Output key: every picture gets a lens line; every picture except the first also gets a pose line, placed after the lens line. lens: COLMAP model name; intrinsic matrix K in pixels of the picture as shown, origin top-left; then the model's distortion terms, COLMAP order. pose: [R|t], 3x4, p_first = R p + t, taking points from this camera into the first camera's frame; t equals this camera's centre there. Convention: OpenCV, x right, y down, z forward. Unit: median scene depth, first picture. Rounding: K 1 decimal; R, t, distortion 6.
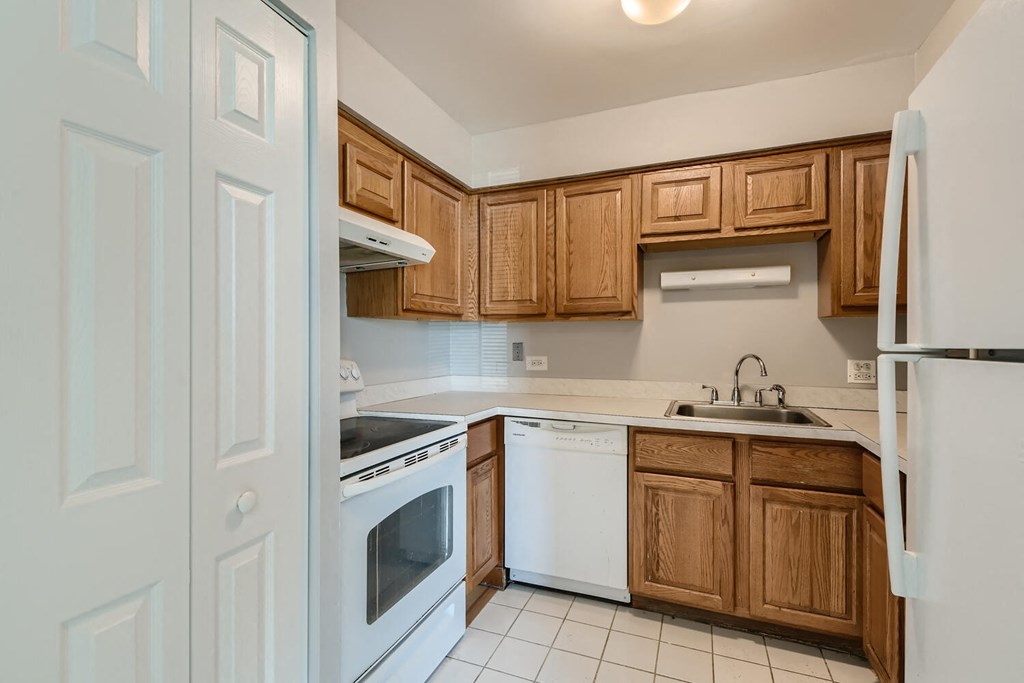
lens RADIAL K [[472.2, 0, 534.8], [0, 472.2, 339.3], [0, 0, 1]] dist [0.017130, -0.005248]
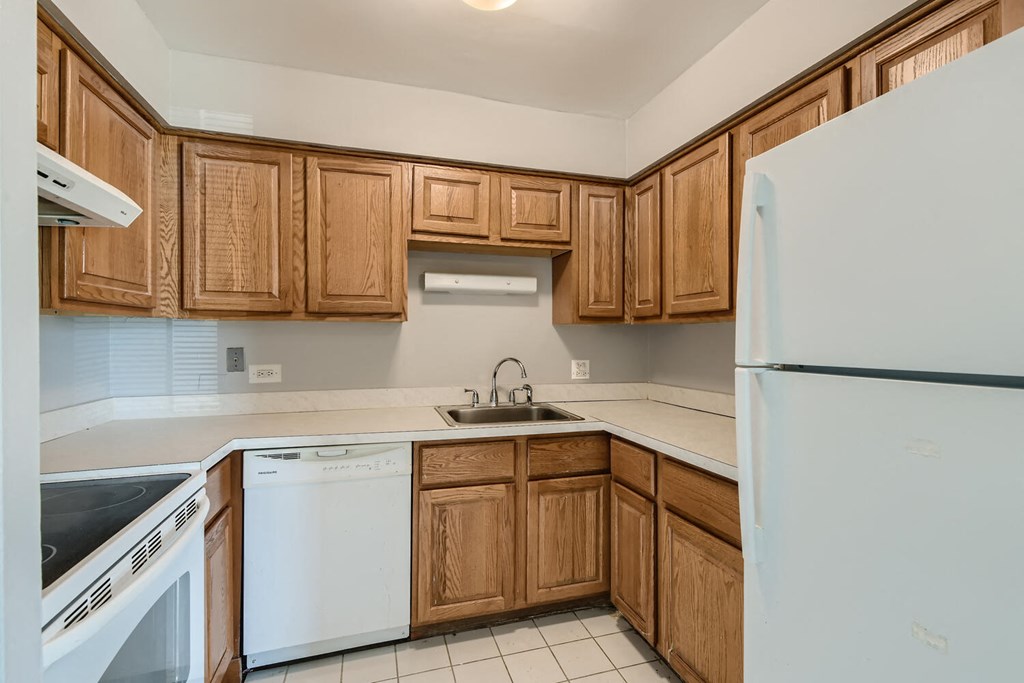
lens RADIAL K [[472.2, 0, 513.0], [0, 472.2, 335.3], [0, 0, 1]] dist [0.017130, -0.005248]
pose [[0.779585, 0.003486, 0.626287, -0.207542], [-0.008353, 0.999953, 0.004833, -0.024230], [-0.626241, -0.008999, 0.779577, 0.169138]]
